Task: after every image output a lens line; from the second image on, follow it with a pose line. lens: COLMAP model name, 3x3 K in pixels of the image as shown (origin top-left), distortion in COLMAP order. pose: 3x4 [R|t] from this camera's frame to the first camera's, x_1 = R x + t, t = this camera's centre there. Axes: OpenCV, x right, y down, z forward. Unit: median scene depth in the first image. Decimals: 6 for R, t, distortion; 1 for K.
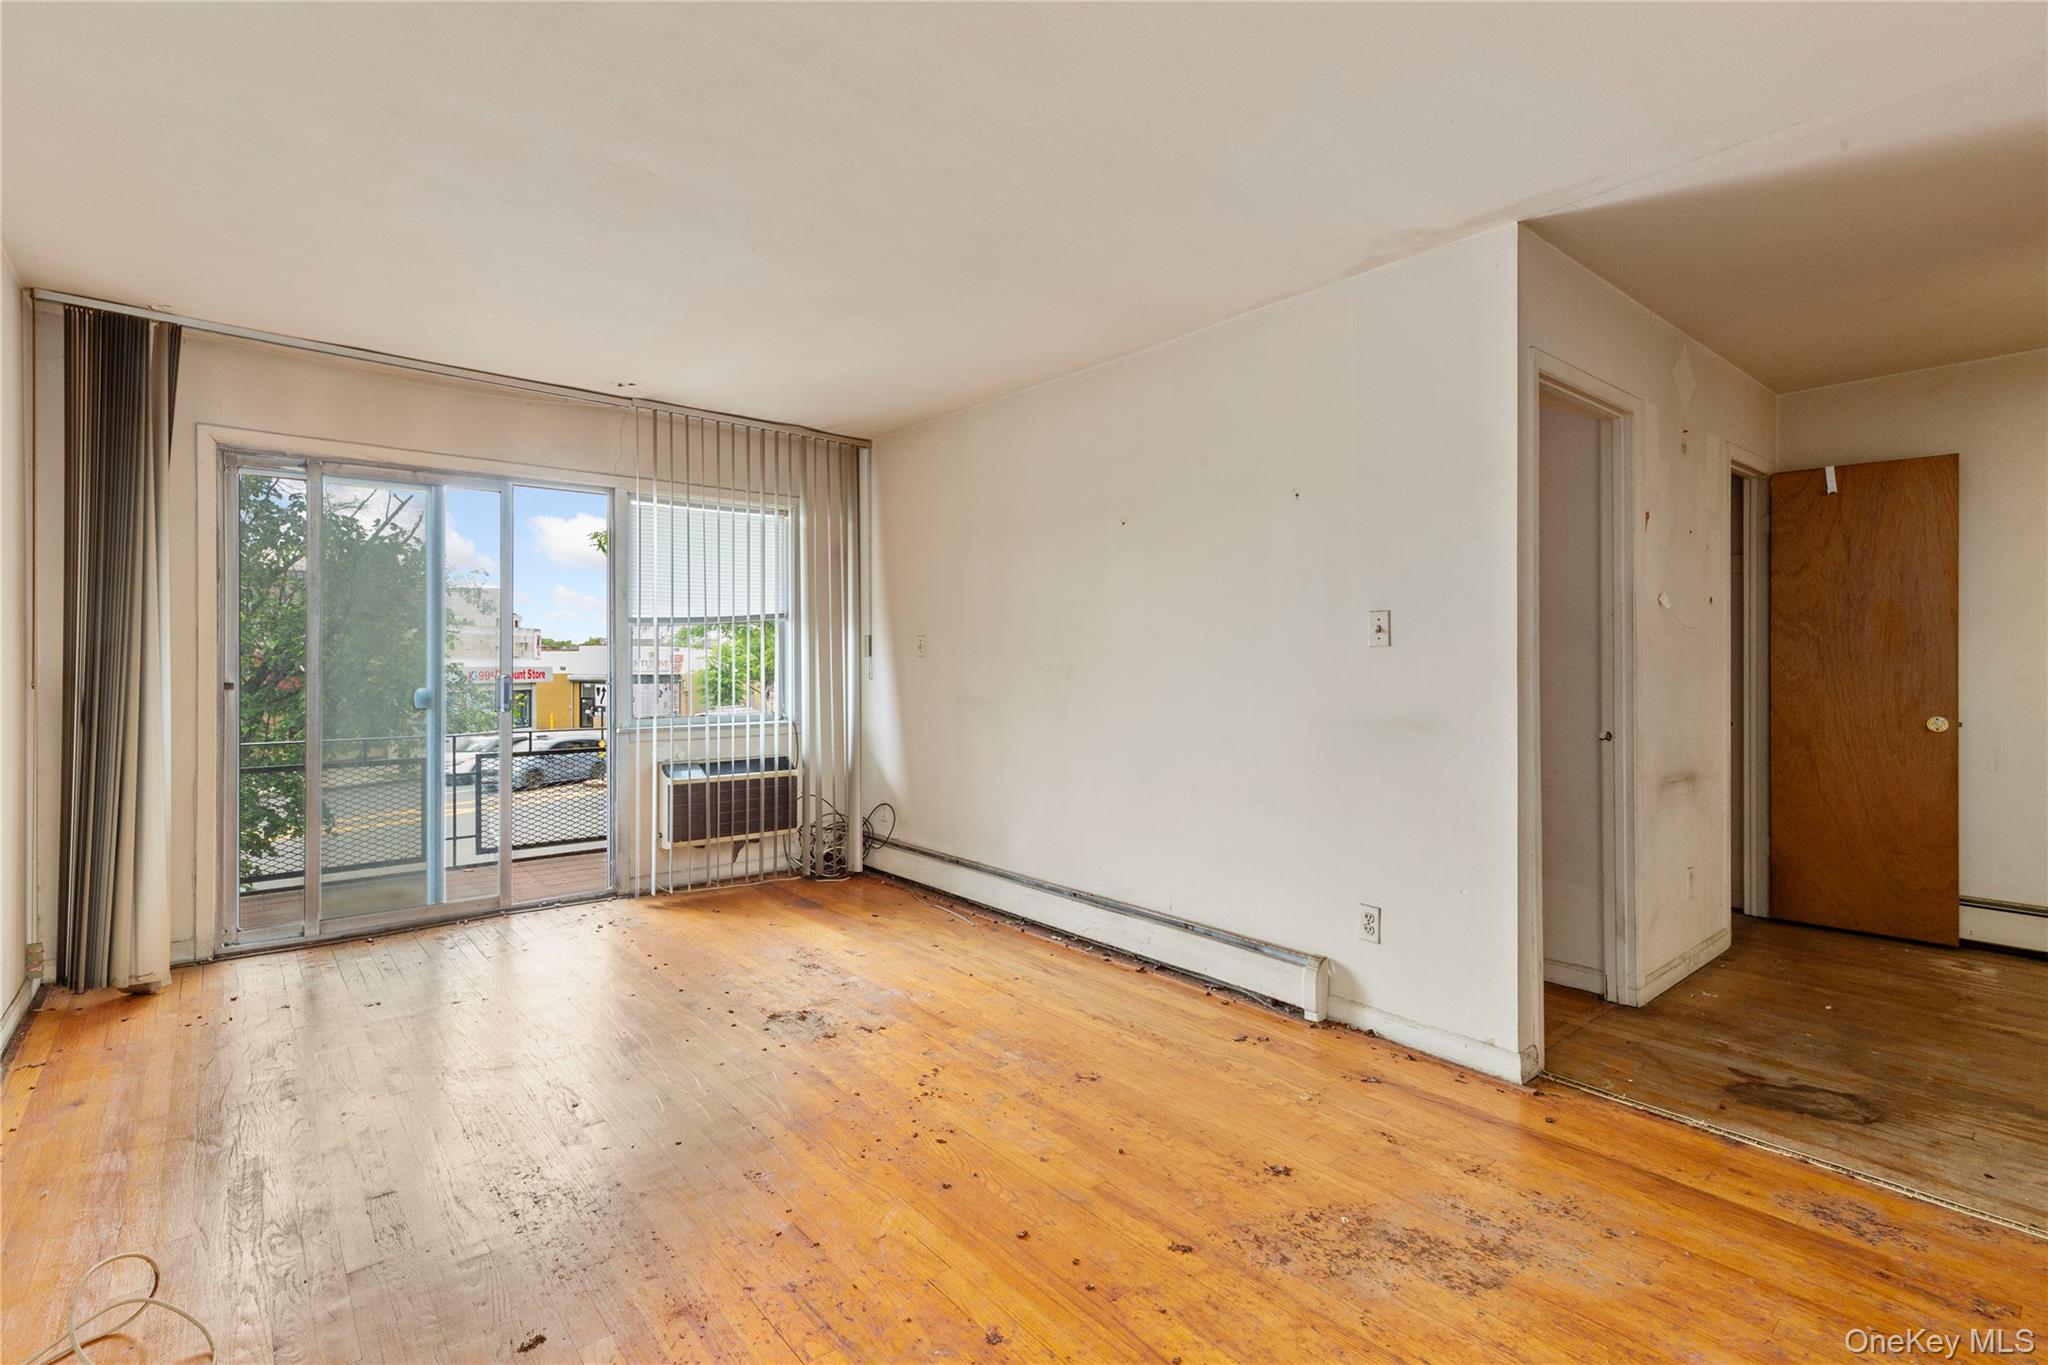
lens RADIAL K [[946.3, 0, 1020.2], [0, 946.3, 664.4], [0, 0, 1]] dist [-0.002348, -0.000381]
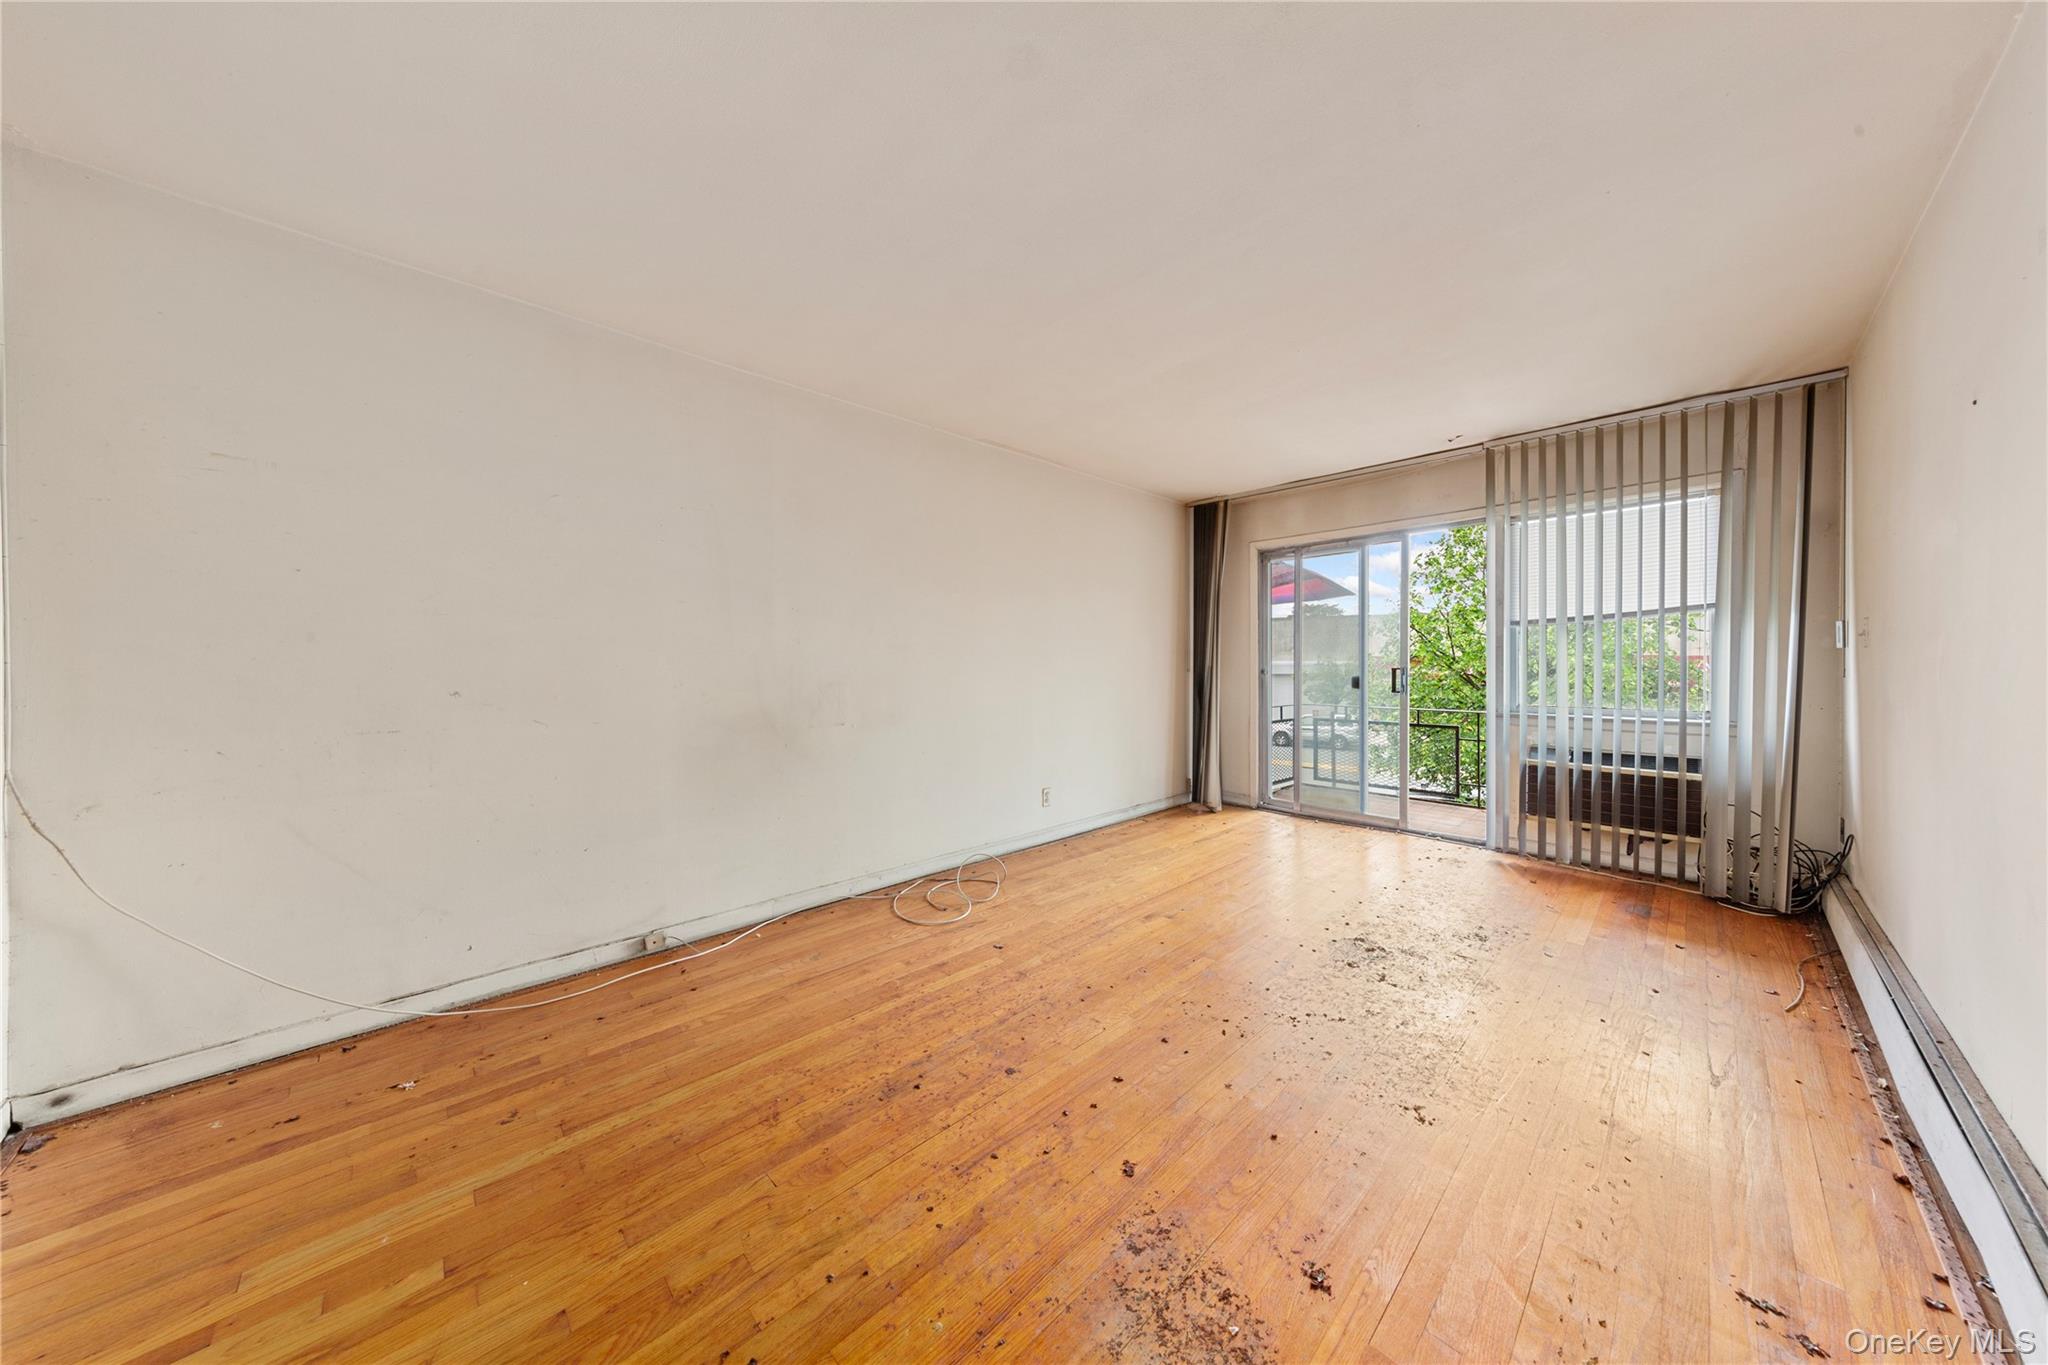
lens RADIAL K [[643.5, 0, 1022.0], [0, 643.5, 679.0], [0, 0, 1]] dist [0.003011, 0.000055]
pose [[0.057386, 0.025193, -0.998034, 0.427509], [0.004805, 0.999663, 0.025510, -0.000147], [0.998340, -0.006259, 0.057246, 0.379880]]
